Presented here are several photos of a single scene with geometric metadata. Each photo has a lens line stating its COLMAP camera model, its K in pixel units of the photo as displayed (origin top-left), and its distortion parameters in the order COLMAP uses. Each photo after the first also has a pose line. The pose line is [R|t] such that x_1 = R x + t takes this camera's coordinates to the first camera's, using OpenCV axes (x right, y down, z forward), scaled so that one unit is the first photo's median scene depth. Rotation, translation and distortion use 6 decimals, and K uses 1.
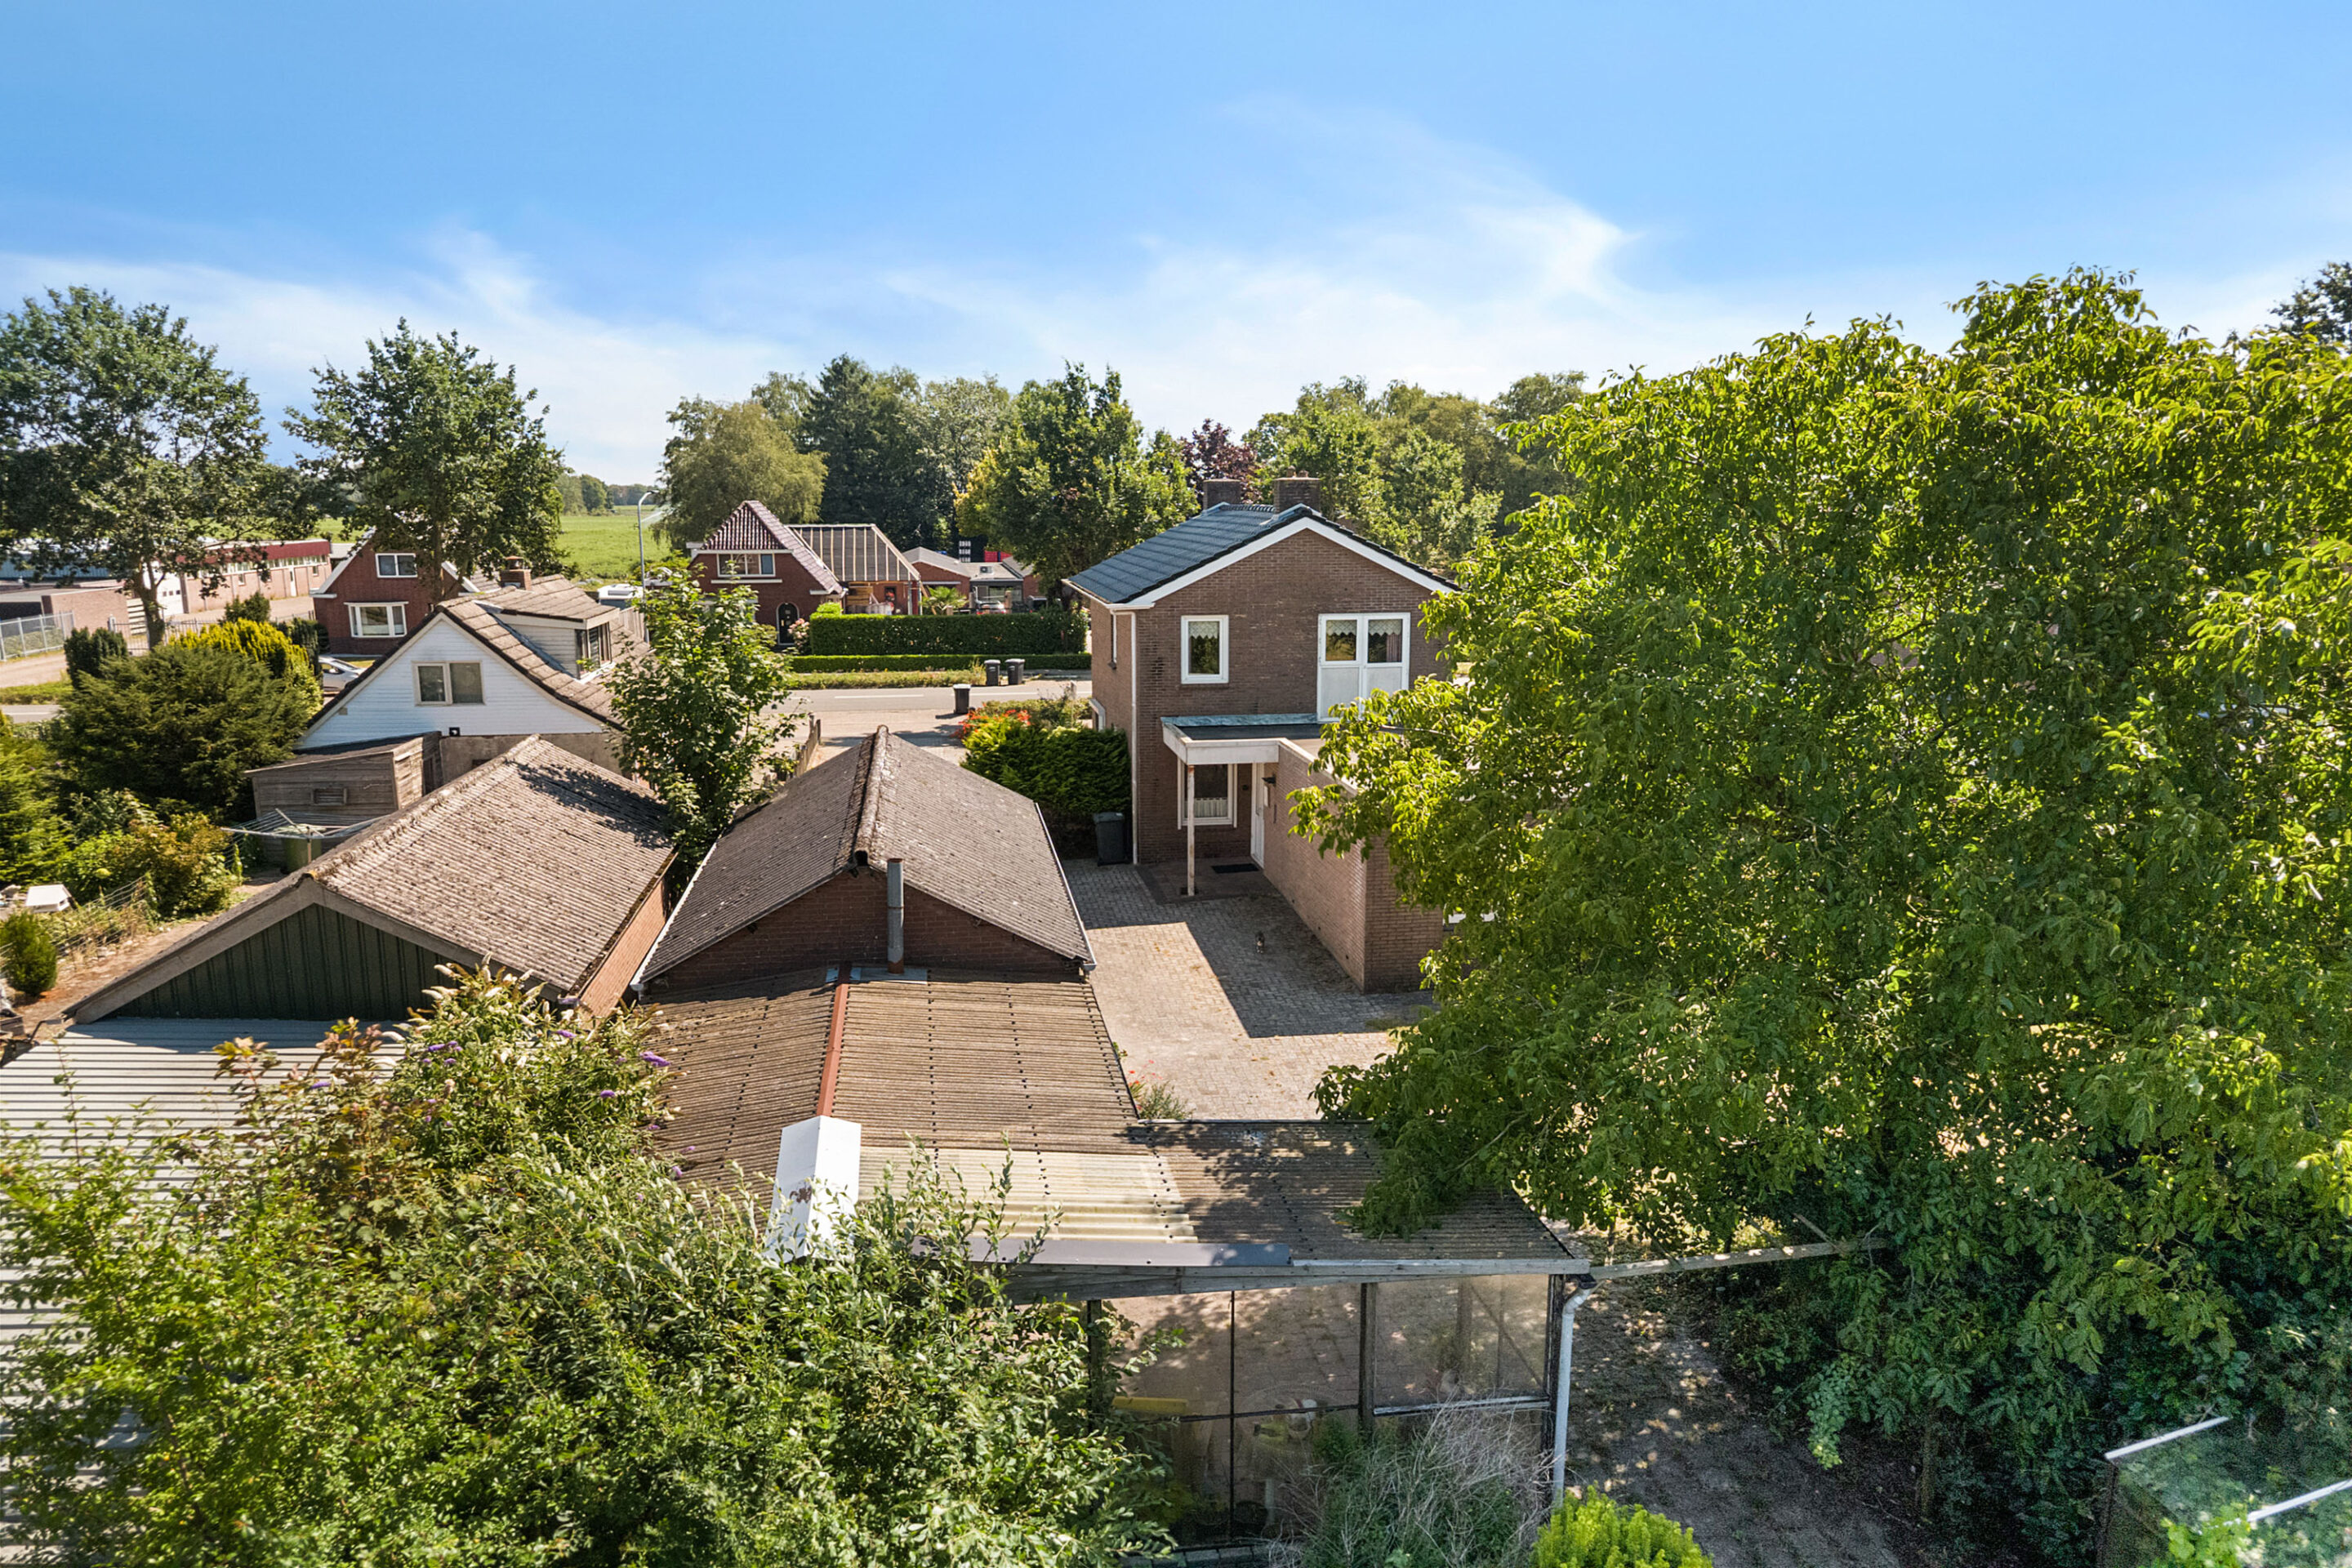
lens RADIAL K [[1591.8, 0, 1258.1], [0, 1591.8, 846.5], [0, 0, 1]] dist [-0.002369, -0.001171]
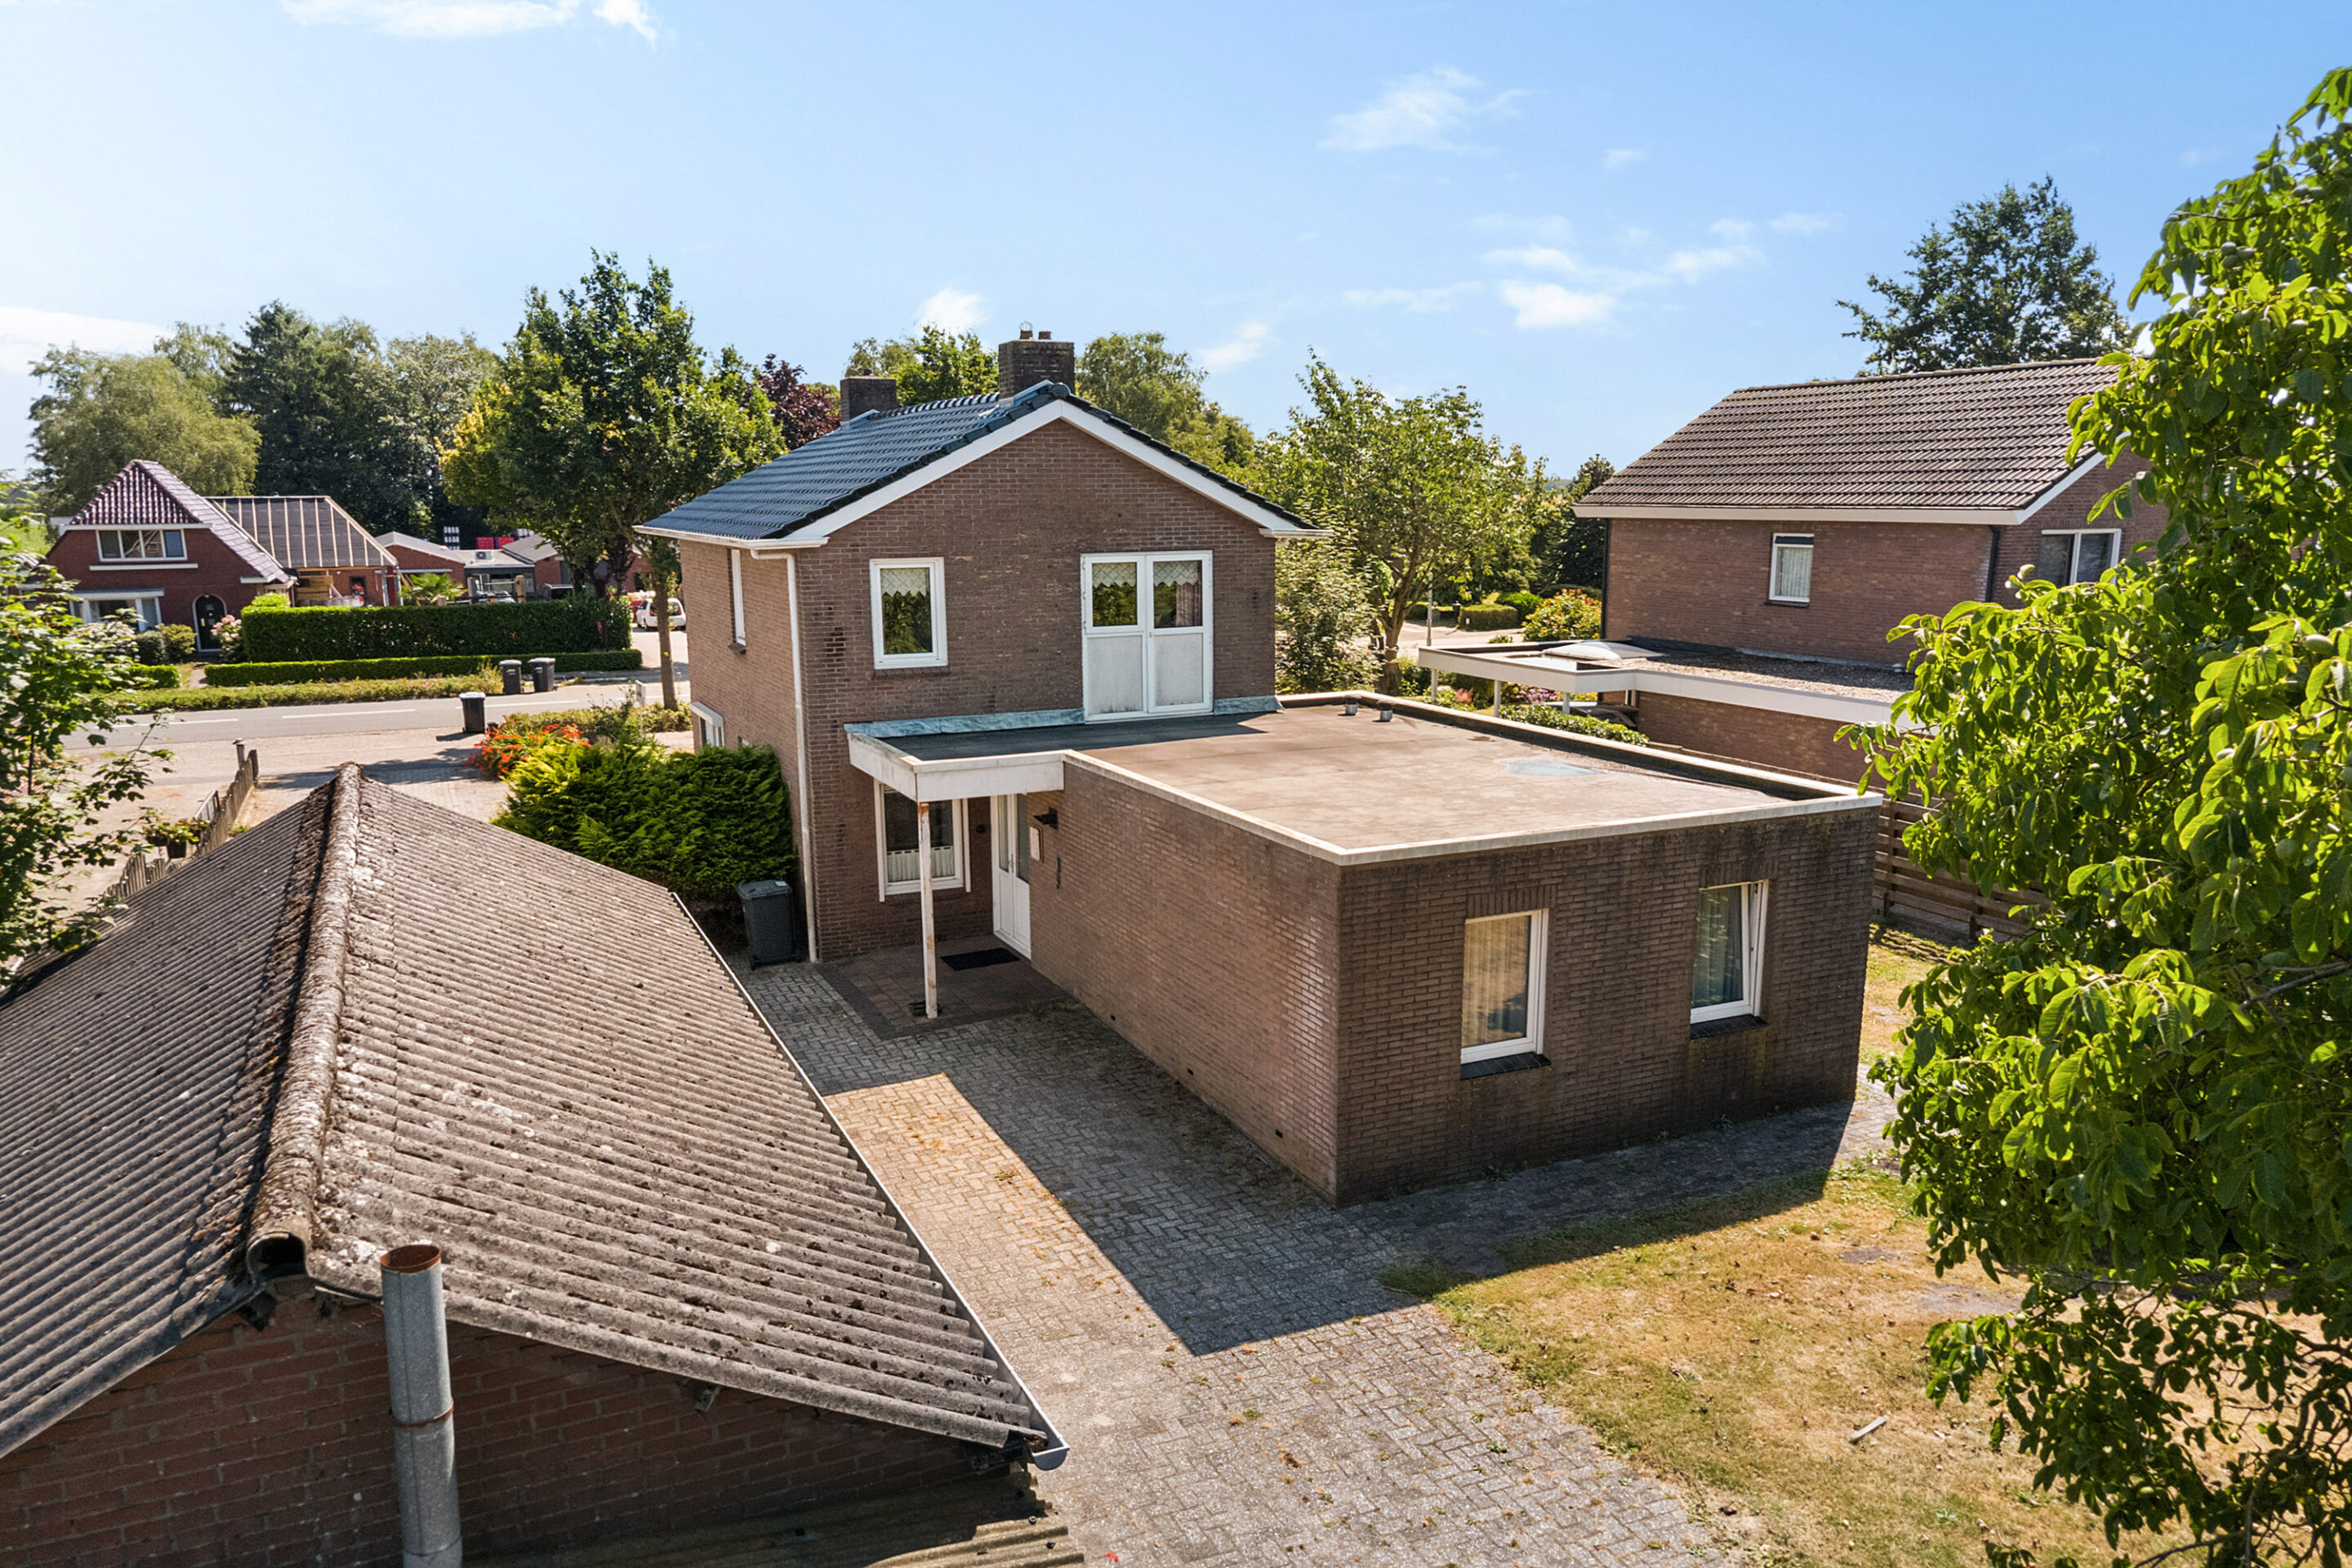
lens RADIAL K [[1612.4, 0, 1178.0], [0, 1612.4, 860.3], [0, 0, 1]] dist [0.041607, -0.041516]
pose [[0.971732, -0.063484, 0.227391, -0.044748], [0.061362, 0.997981, 0.016397, -0.016916], [-0.227973, -0.001980, 0.973665, 0.196333]]
